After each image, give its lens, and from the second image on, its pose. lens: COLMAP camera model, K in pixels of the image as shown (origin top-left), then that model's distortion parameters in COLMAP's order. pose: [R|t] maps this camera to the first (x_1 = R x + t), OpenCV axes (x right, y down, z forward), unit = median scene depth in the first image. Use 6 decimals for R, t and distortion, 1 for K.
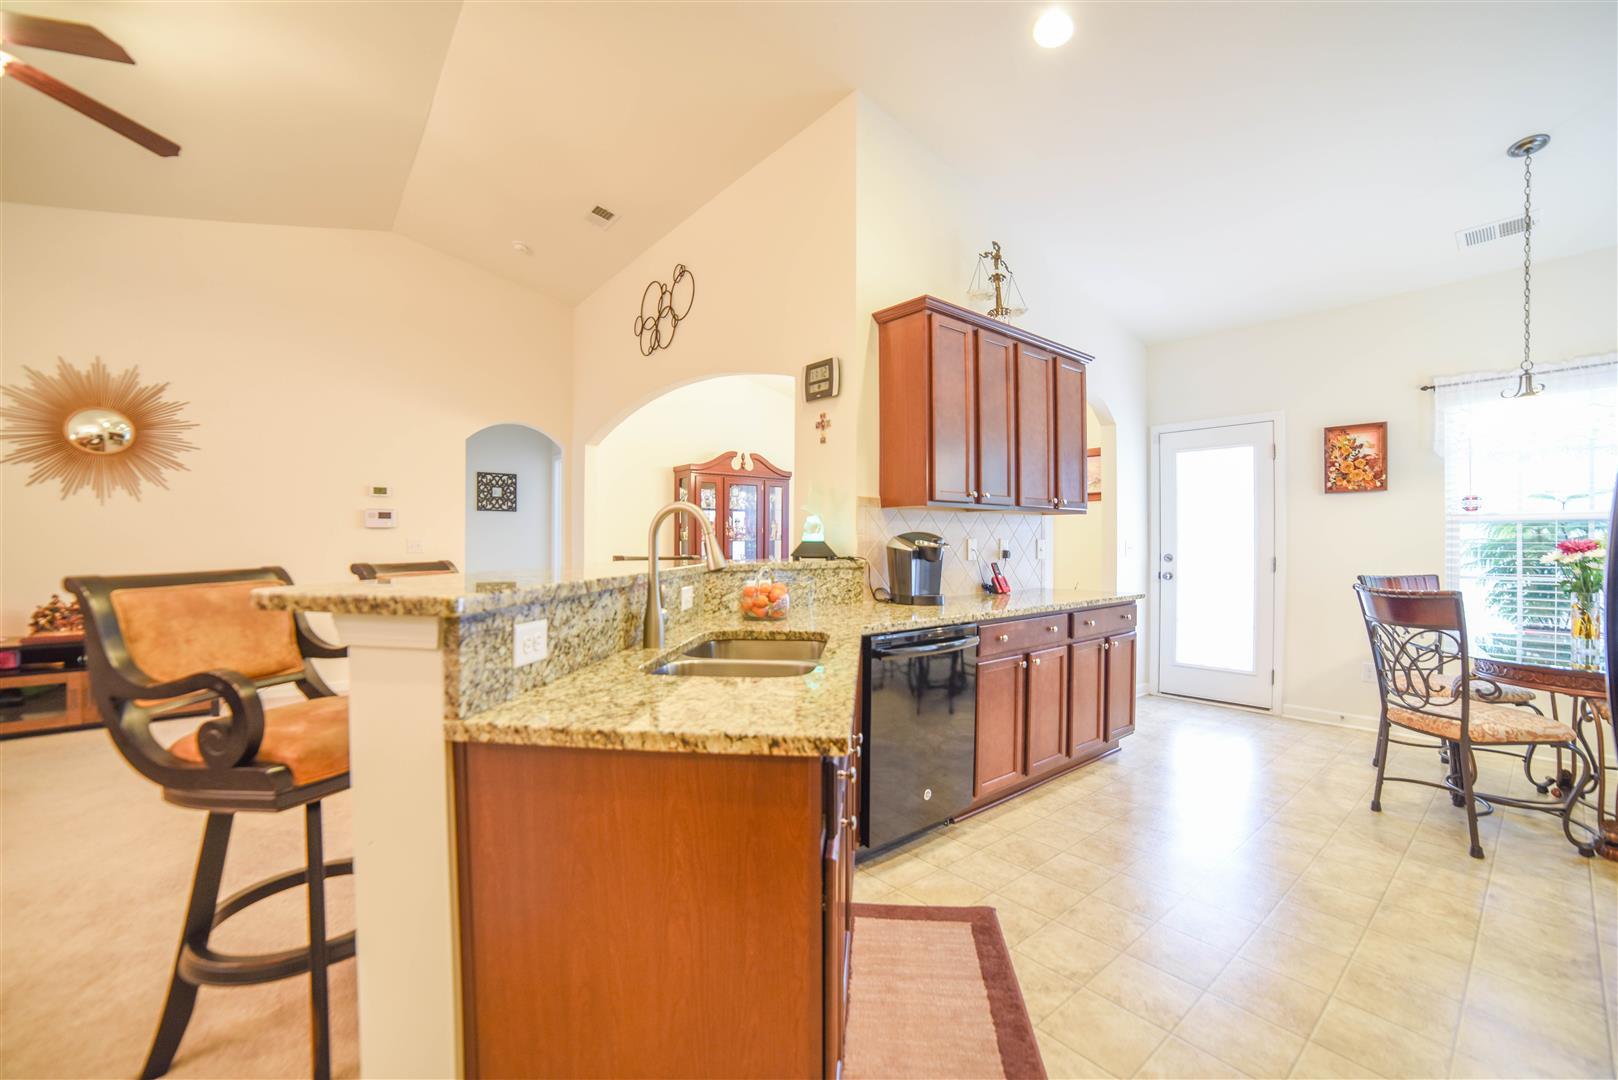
lens RADIAL K [[659.9, 0, 819.0], [0, 659.9, 544.2], [0, 0, 1]] dist [-0.093862, 0.029380]
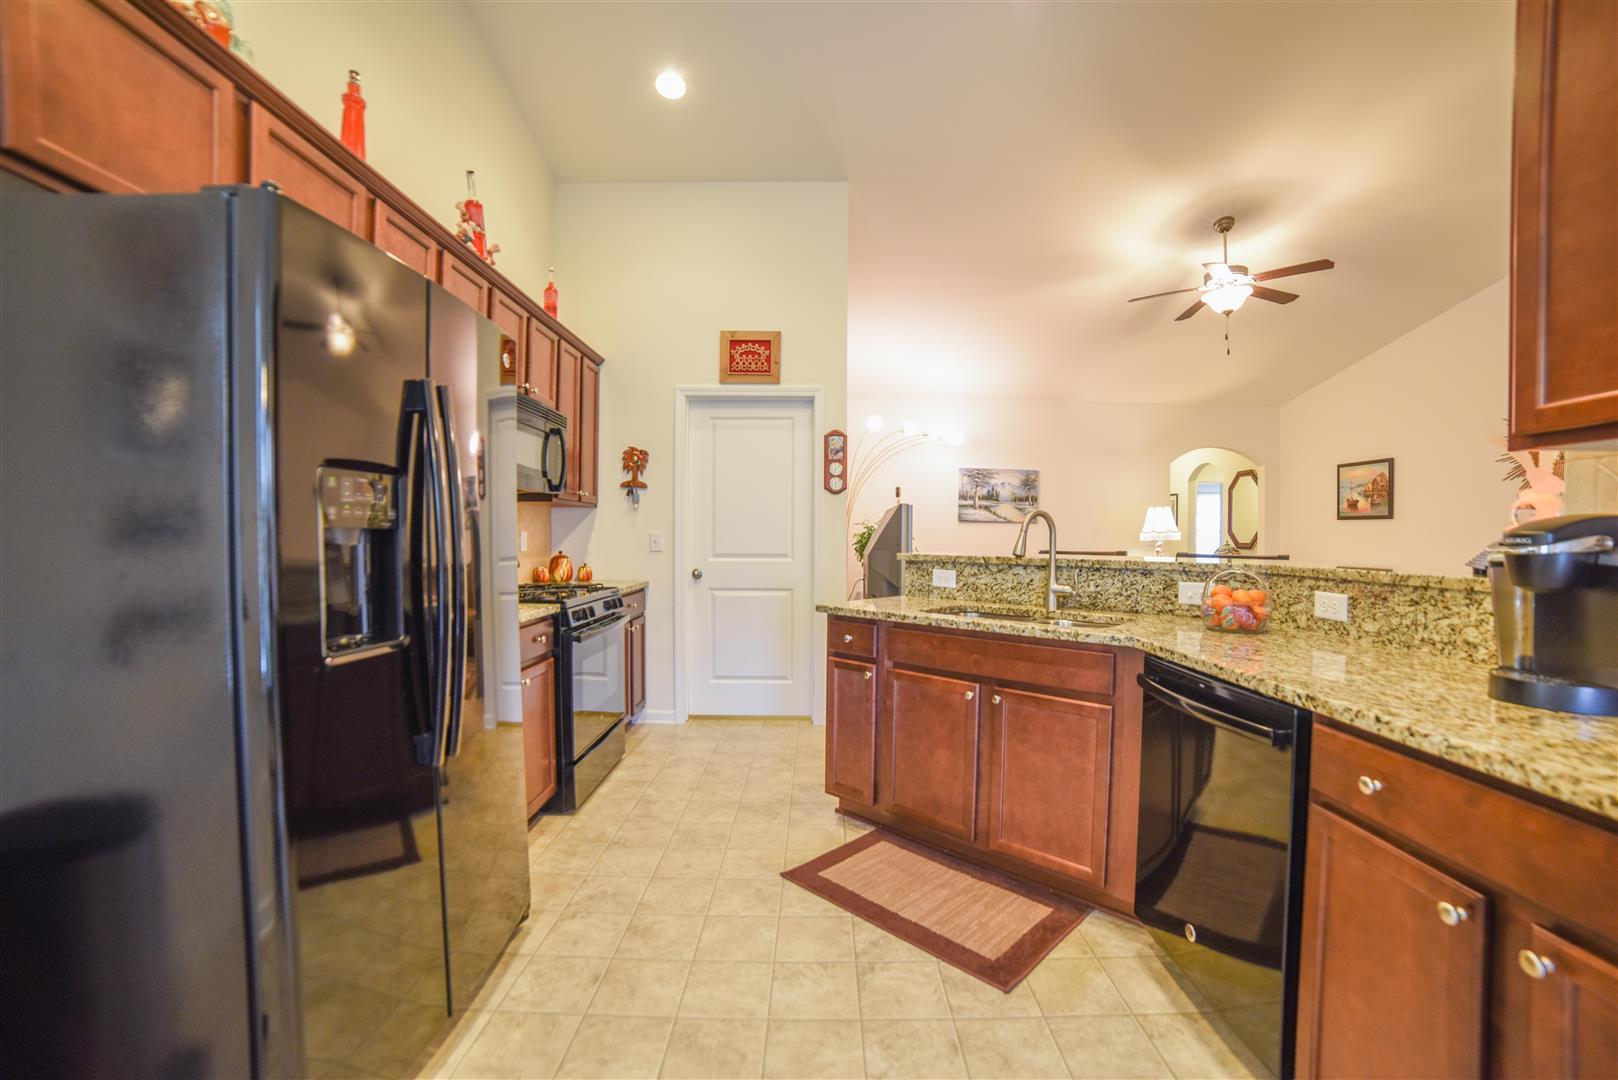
lens RADIAL K [[663.6, 0, 818.6], [0, 663.6, 544.7], [0, 0, 1]] dist [-0.107255, 0.038347]
pose [[-0.633709, 0.004886, -0.773556, 0.554971], [-0.010133, 0.999842, 0.014617, -0.001219], [0.773505, 0.017101, -0.633559, 0.700091]]
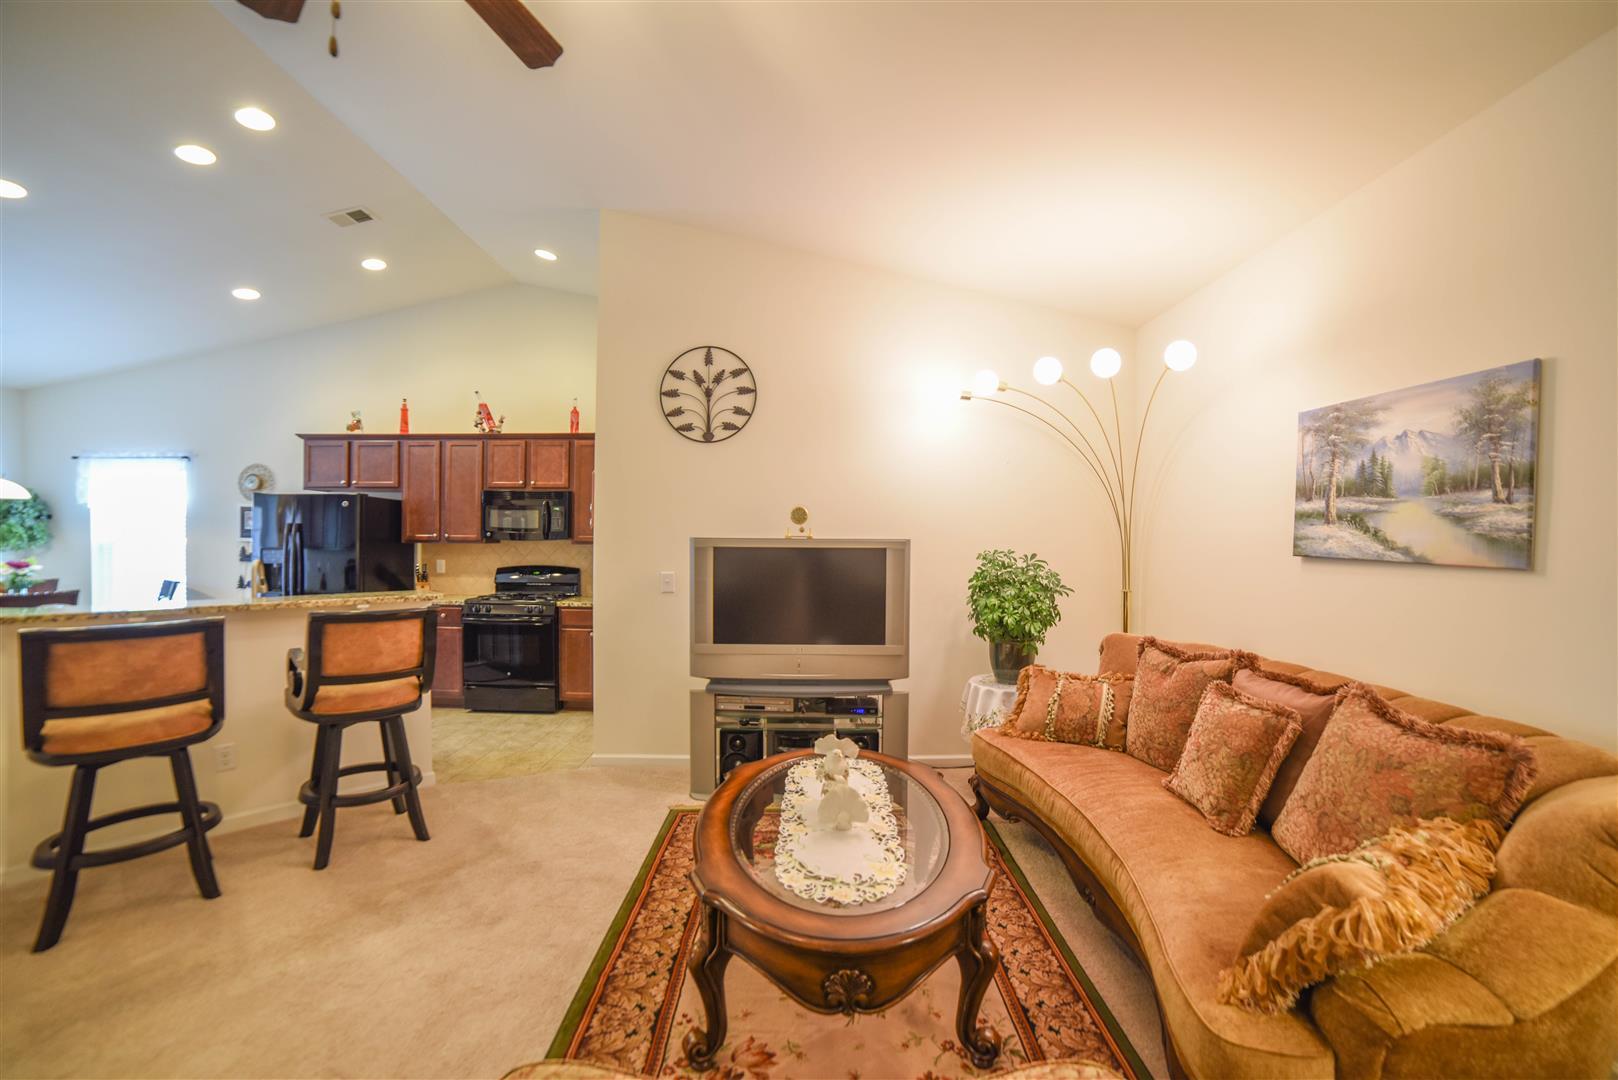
lens RADIAL K [[663.6, 0, 818.6], [0, 663.6, 544.7], [0, 0, 1]] dist [-0.107255, 0.038347]
pose [[-0.787790, -0.013213, 0.615802, -1.221044], [-0.006159, 0.999889, 0.013575, -0.065846], [-0.615913, 0.006902, -0.787784, 0.650787]]
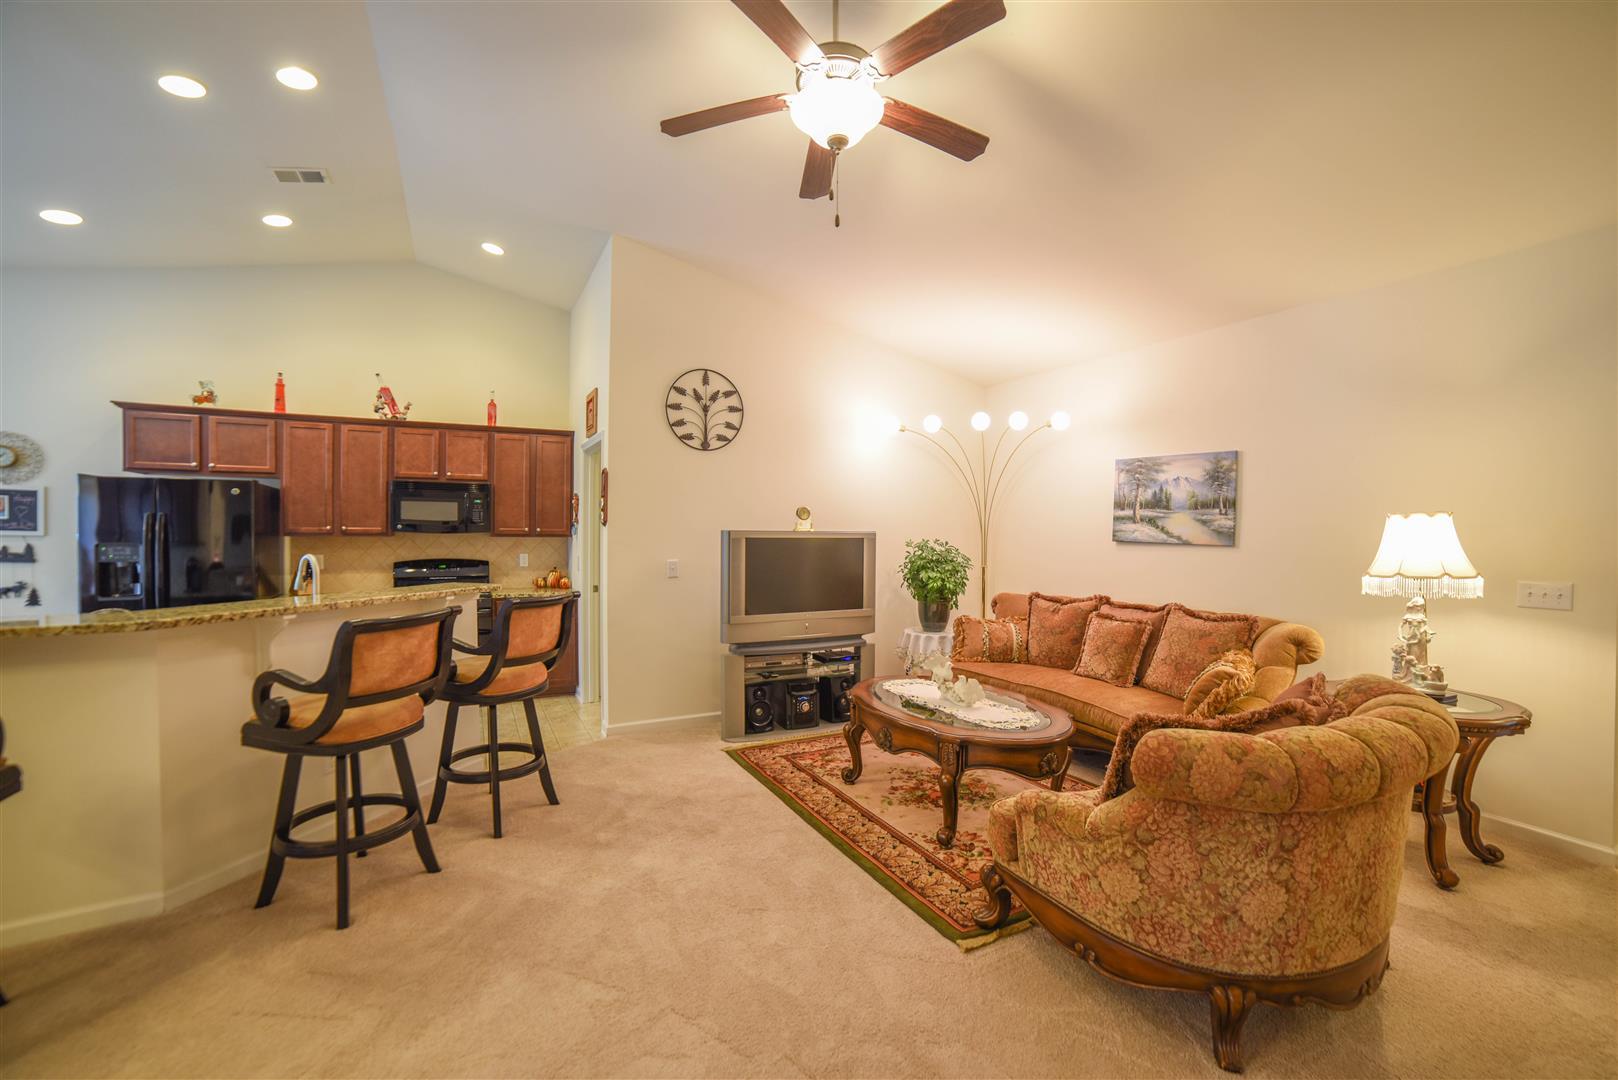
lens RADIAL K [[663.6, 0, 818.6], [0, 663.6, 544.7], [0, 0, 1]] dist [-0.107255, 0.038347]
pose [[-0.982023, -0.012236, 0.188363, -0.886796], [-0.007865, 0.999683, 0.023936, -0.066020], [-0.188596, 0.022024, -0.981808, 1.118004]]
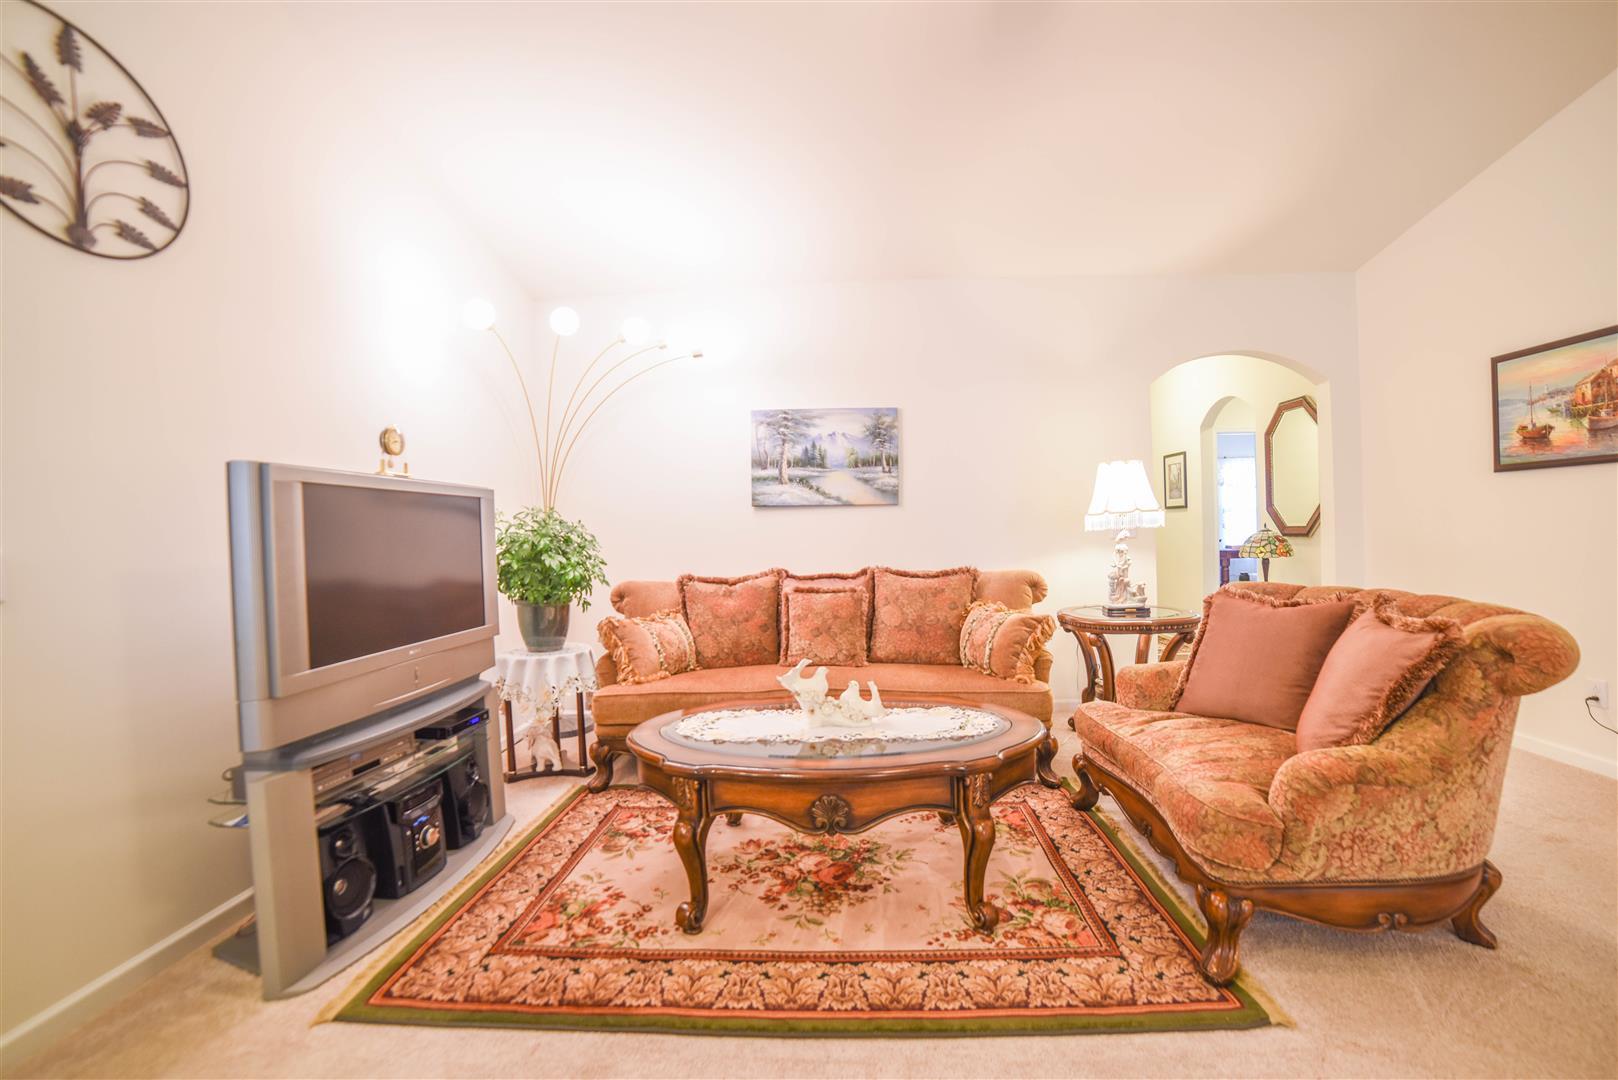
lens RADIAL K [[688.5, 0, 817.9], [0, 688.5, 547.2], [0, 0, 1]] dist [-0.107271, 0.036573]
pose [[-0.664125, 0.035472, -0.746779, -0.446031], [0.027598, 0.999356, 0.022926, -0.004285], [0.747112, -0.005384, -0.664677, 0.602896]]
